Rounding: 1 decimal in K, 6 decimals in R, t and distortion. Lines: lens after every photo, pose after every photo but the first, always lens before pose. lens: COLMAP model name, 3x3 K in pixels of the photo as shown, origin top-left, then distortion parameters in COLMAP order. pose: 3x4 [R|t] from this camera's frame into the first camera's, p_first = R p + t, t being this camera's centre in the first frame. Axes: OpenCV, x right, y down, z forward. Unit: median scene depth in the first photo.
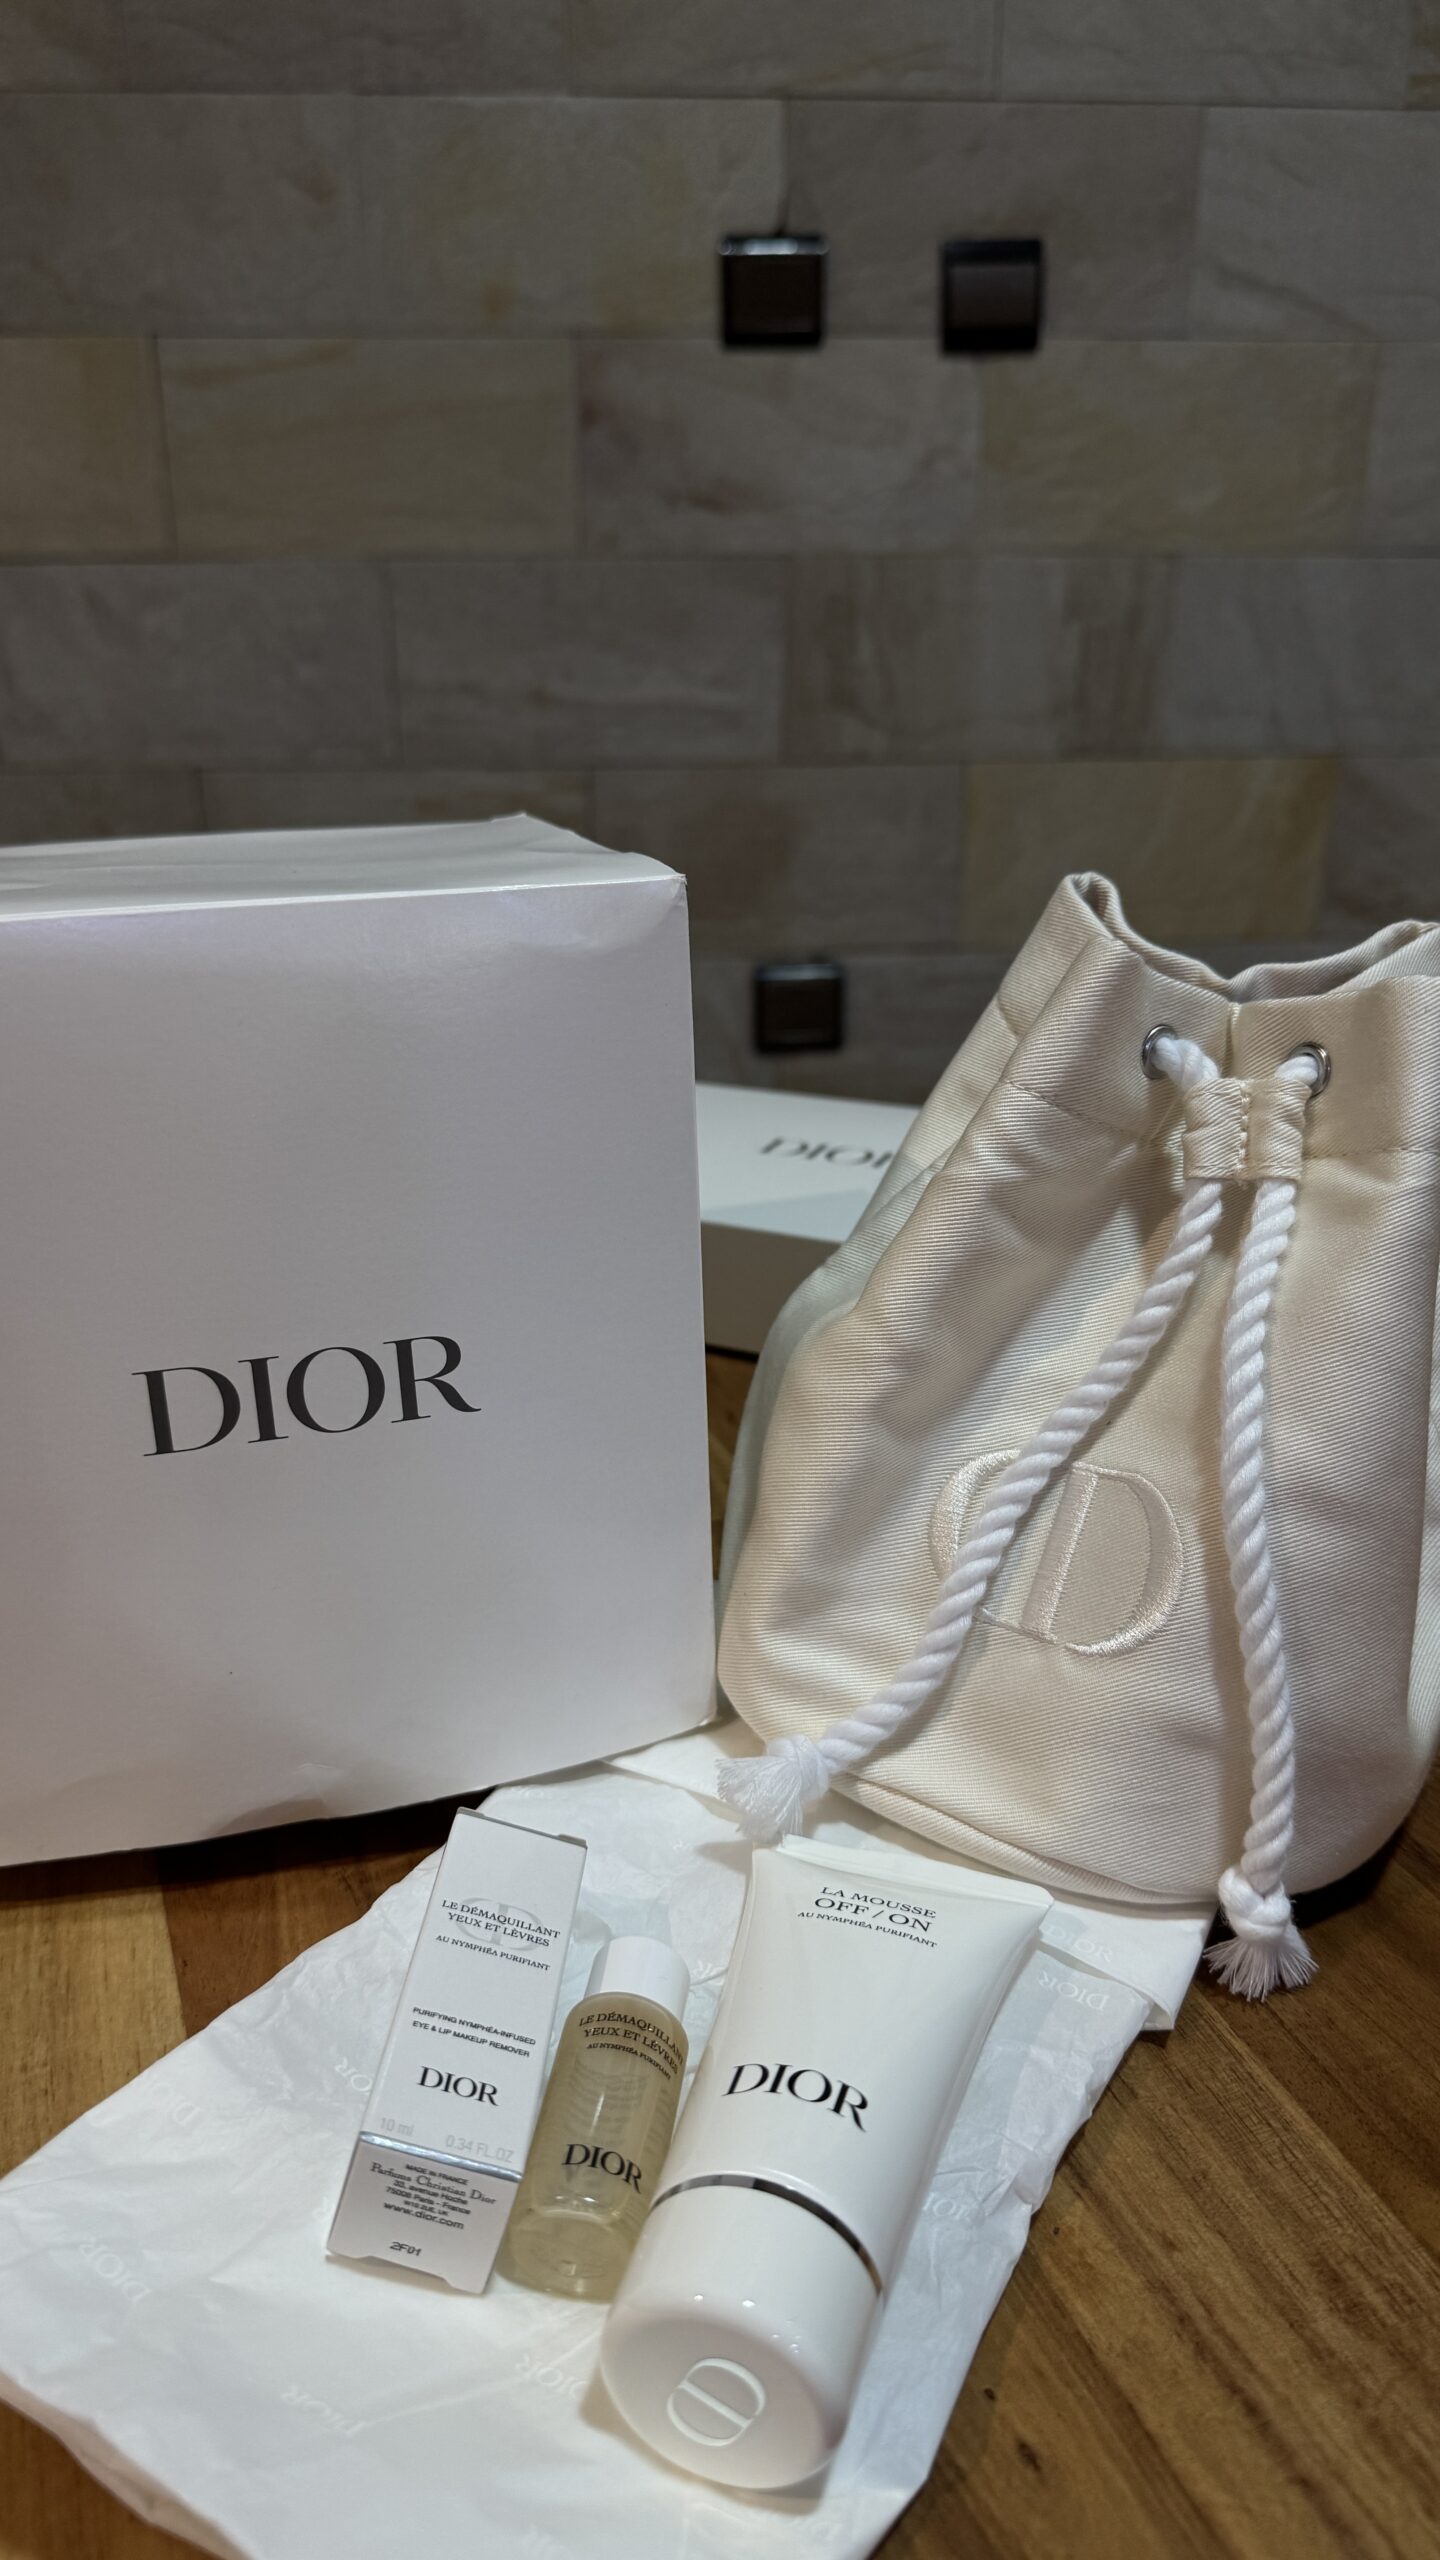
lens RADIAL K [[1859.8, 0, 712.2], [0, 1859.8, 1282.5], [0, 0, 1]] dist [-0.025885, 0.000360]
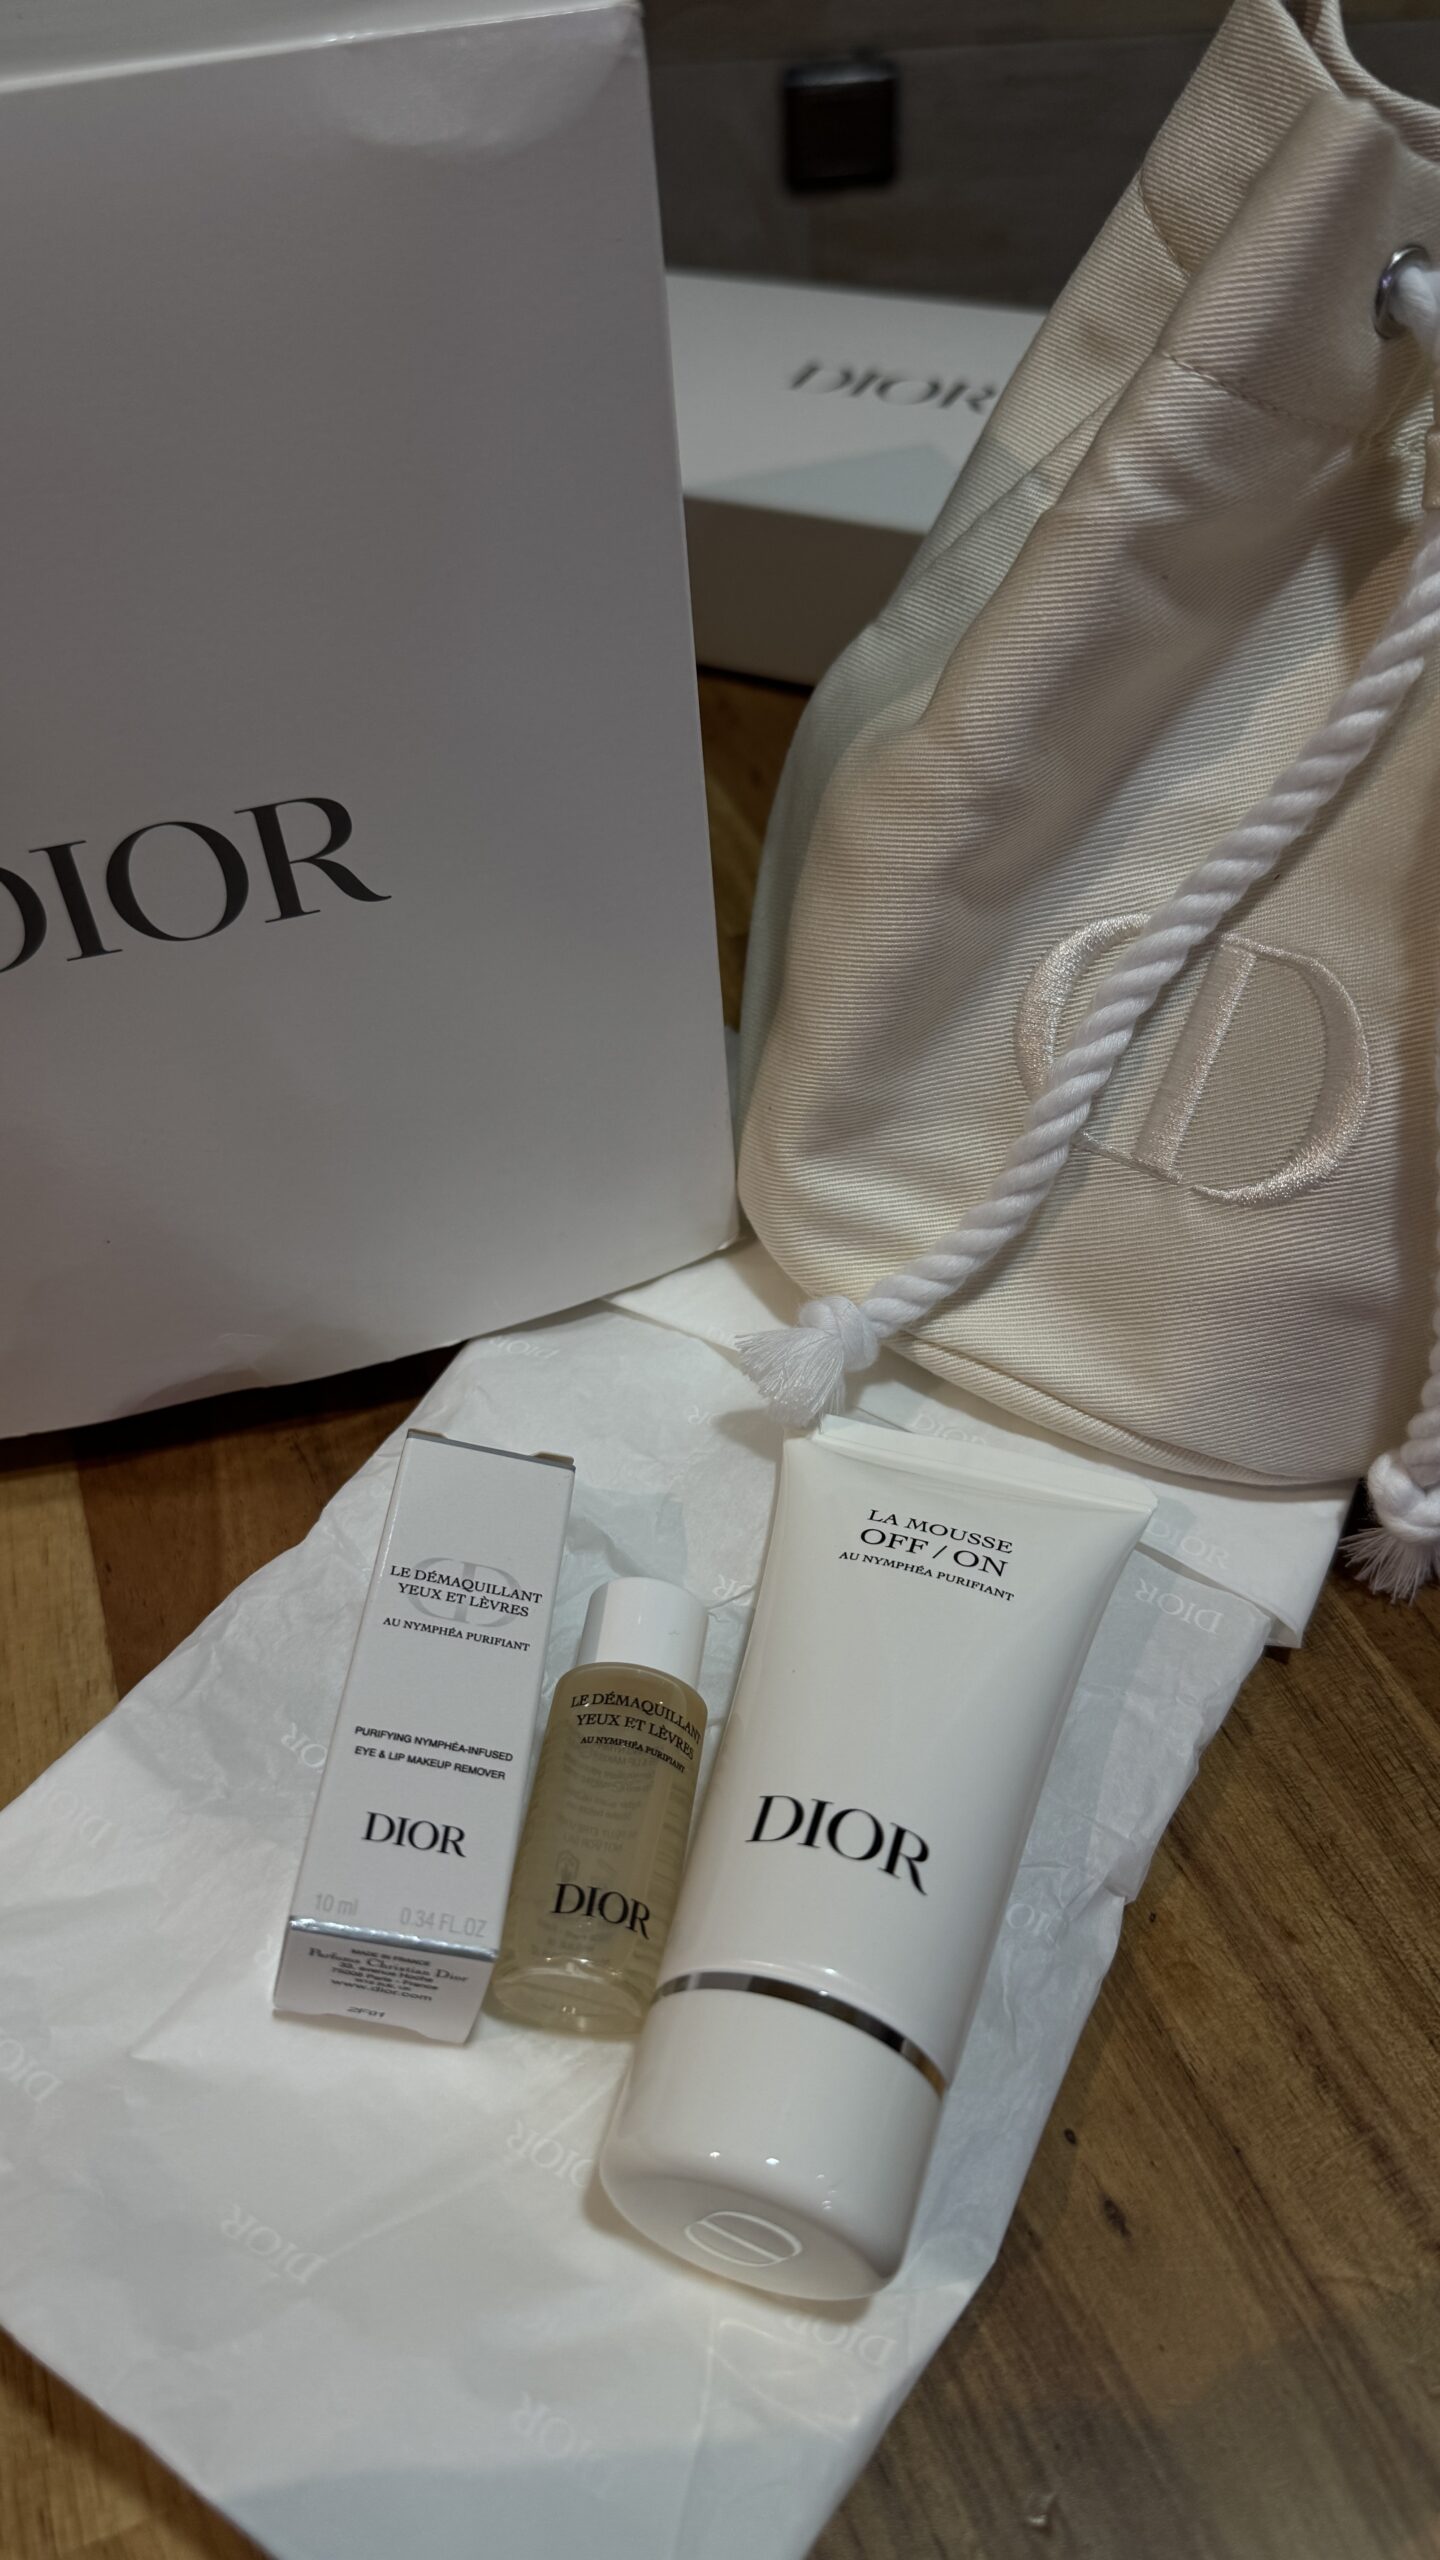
lens RADIAL K [[1852.9, 0, 727.0], [0, 1852.9, 1316.8], [0, 0, 1]] dist [0.125992, -0.306424]
pose [[0.999451, -0.023787, -0.023046, 0.017889], [0.031214, 0.909177, 0.415239, -0.083961], [0.011075, -0.415730, 0.909420, 0.303622]]
